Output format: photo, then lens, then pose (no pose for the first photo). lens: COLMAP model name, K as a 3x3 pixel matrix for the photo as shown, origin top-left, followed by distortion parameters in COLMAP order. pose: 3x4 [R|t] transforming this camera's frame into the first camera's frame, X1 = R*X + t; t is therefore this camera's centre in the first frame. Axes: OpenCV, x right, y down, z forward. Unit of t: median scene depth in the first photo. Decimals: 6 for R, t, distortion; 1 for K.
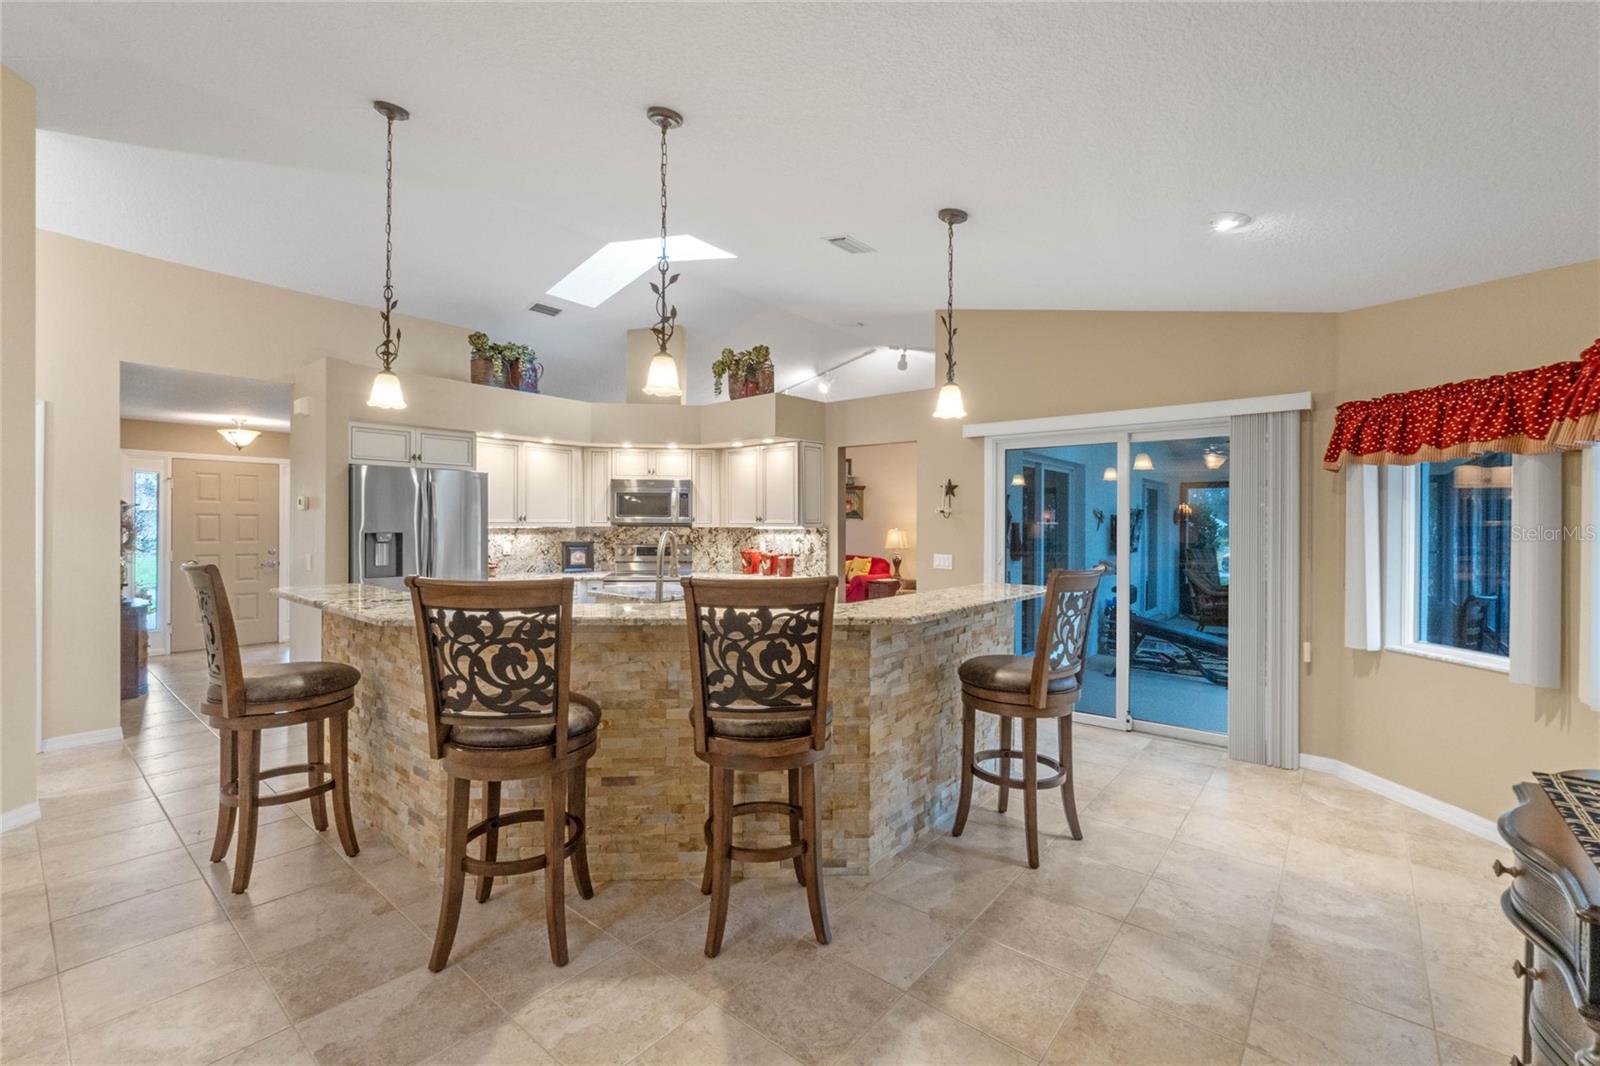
lens RADIAL K [[679.2, 0, 798.4], [0, 679.2, 517.2], [0, 0, 1]] dist [-0.018074, 0.000046]
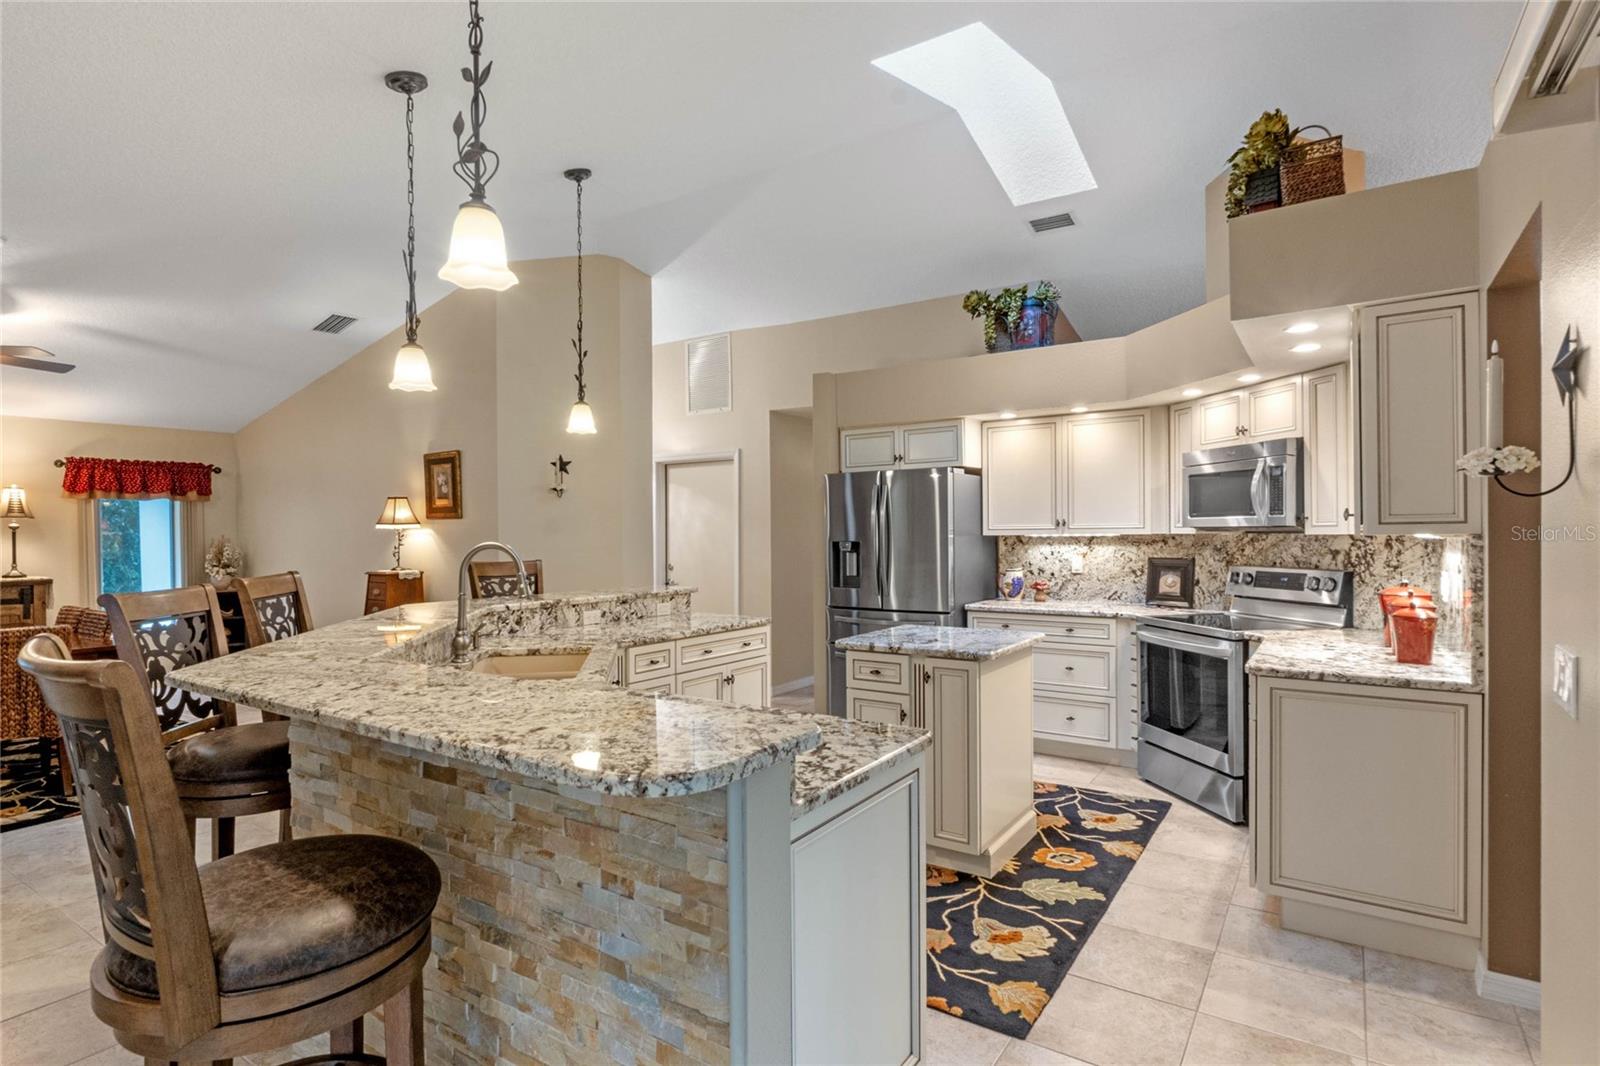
lens RADIAL K [[817.8, 0, 800.0], [0, 817.8, 533.0], [0, 0, 1]] dist [-0.000706, -0.000431]
pose [[0.100653, -0.003088, -0.994917, 0.446517], [0.018764, 0.999823, -0.001205, 0.008646], [0.994745, -0.018548, 0.100694, 0.666054]]
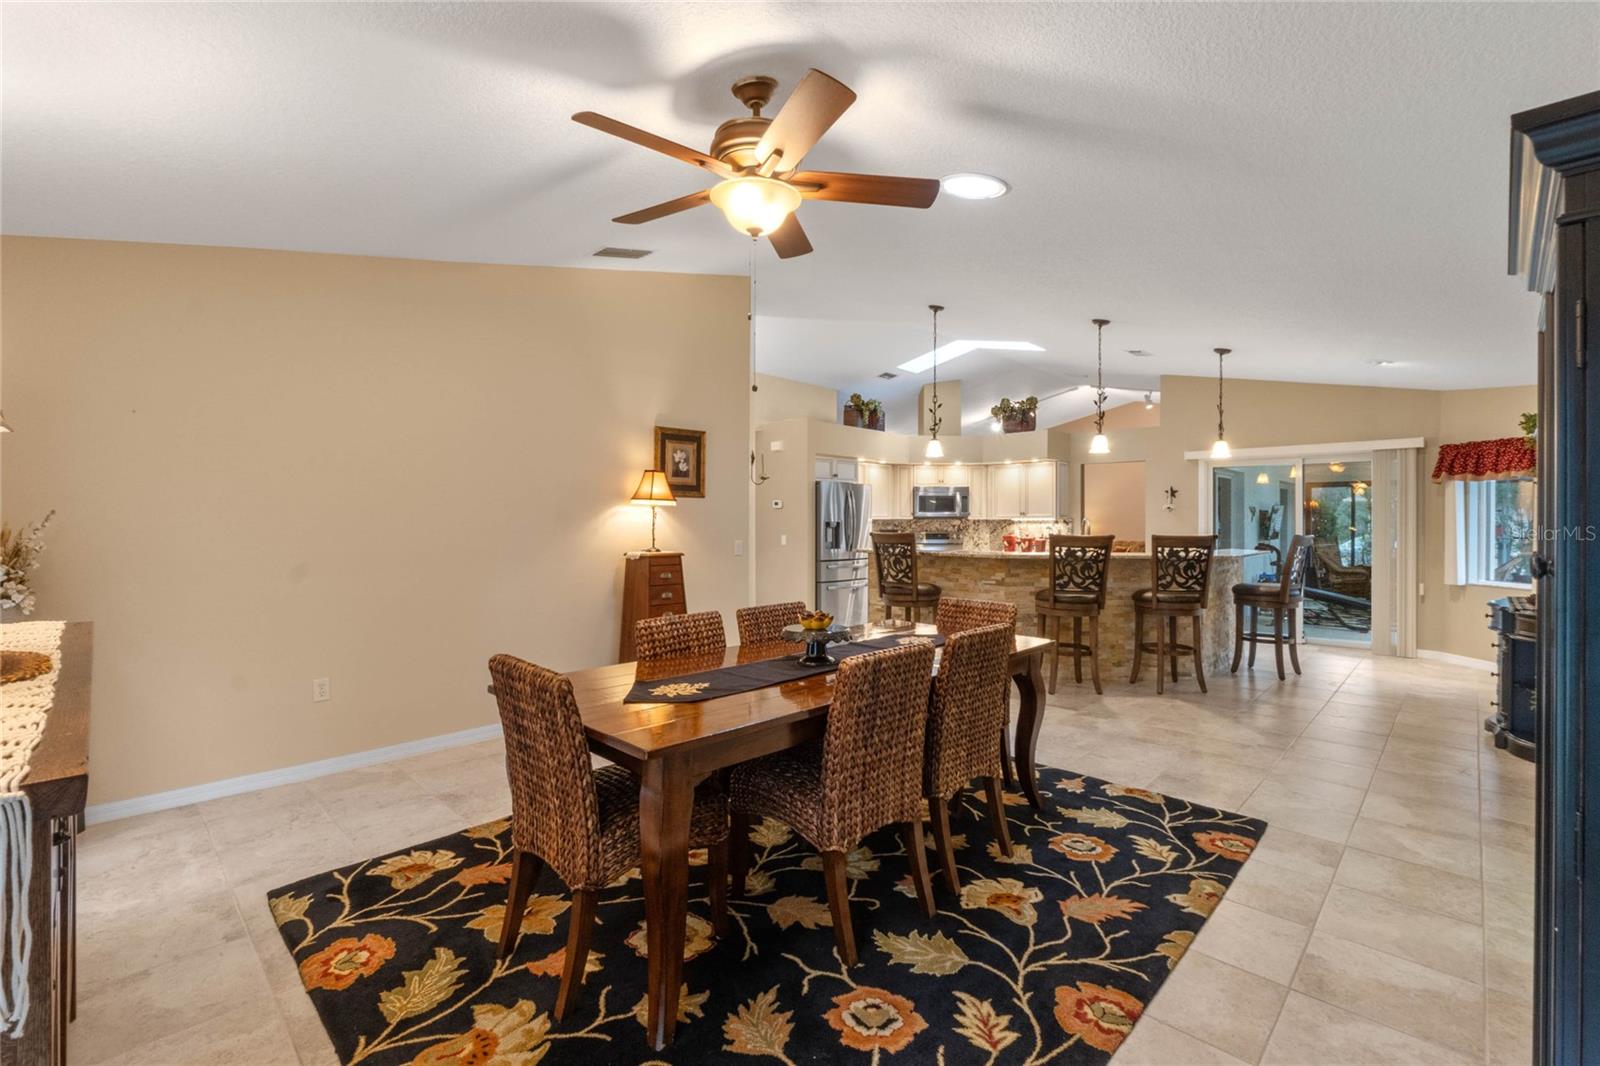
lens RADIAL K [[692.6, 0, 797.7], [0, 692.6, 514.8], [0, 0, 1]] dist [-0.021077, -0.000016]
pose [[0.995840, -0.003473, -0.091053, -0.444891], [0.003557, 0.999993, 0.000757, 0.003021], [0.091050, -0.001078, 0.995846, -0.580057]]
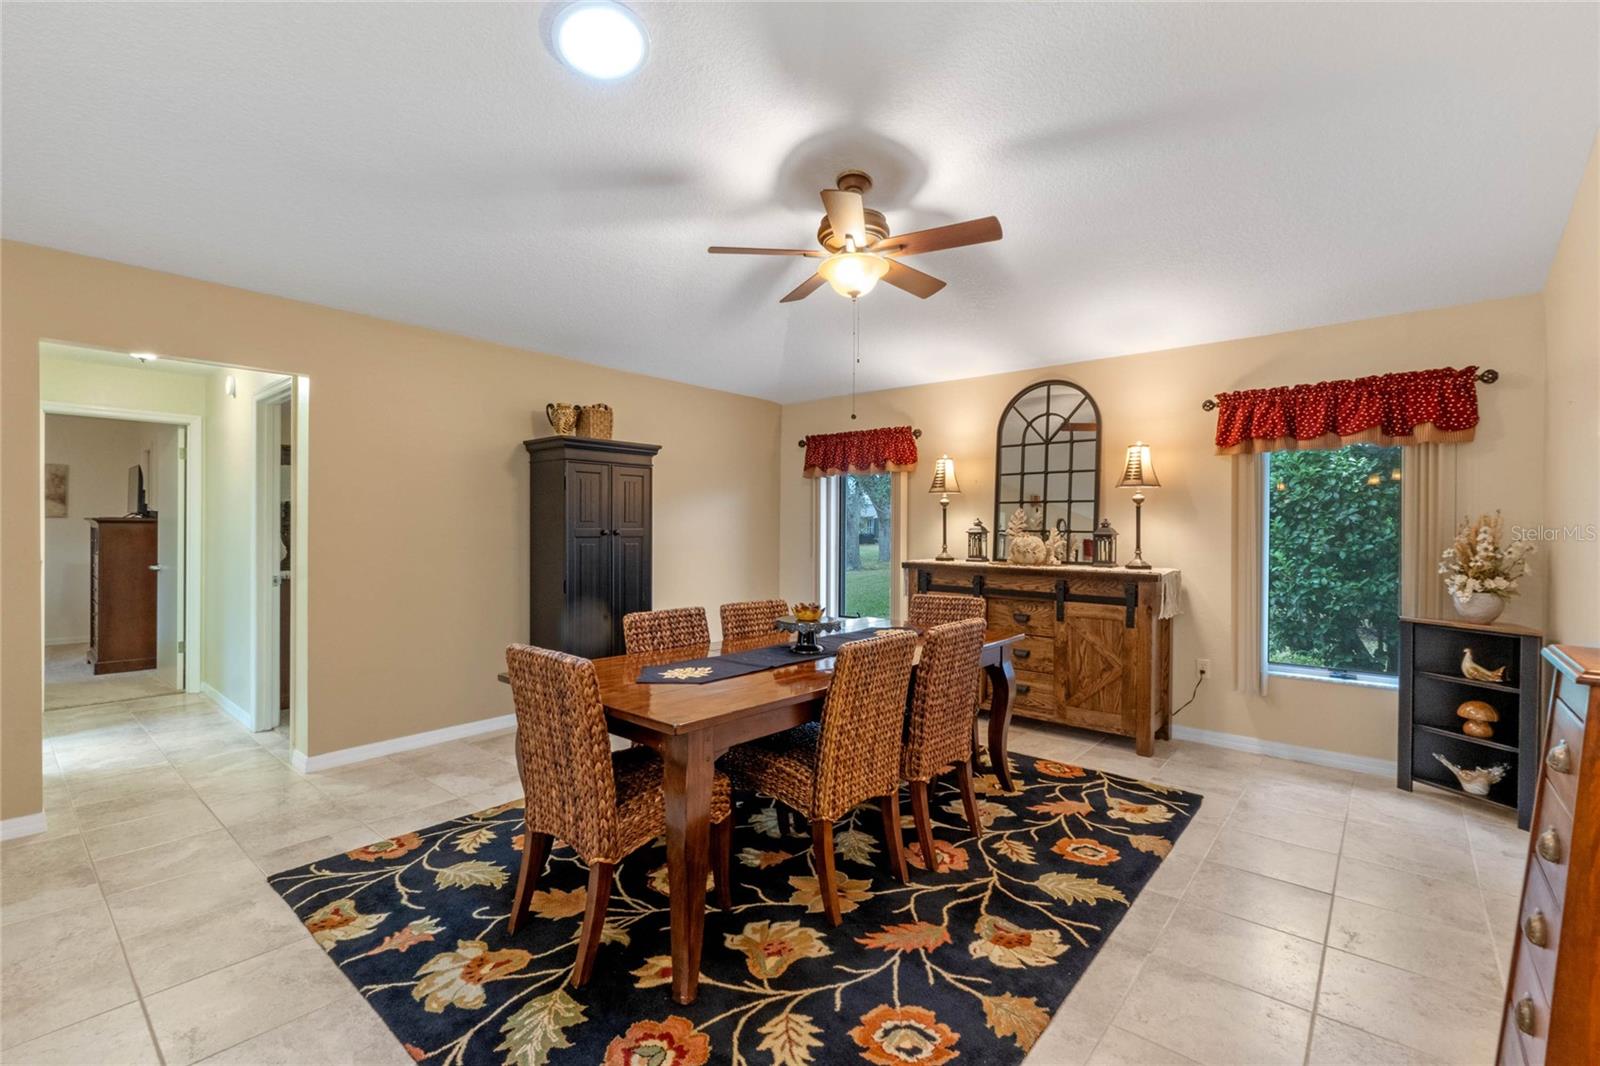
lens RADIAL K [[707.0, 0, 803.6], [0, 707.0, 527.1], [0, 0, 1]] dist [-0.003013, -0.000360]
pose [[-0.999925, -0.010443, 0.006343, -0.474929], [-0.010538, 0.999828, -0.015240, 0.021391], [-0.006183, -0.015305, -0.999864, 0.406409]]
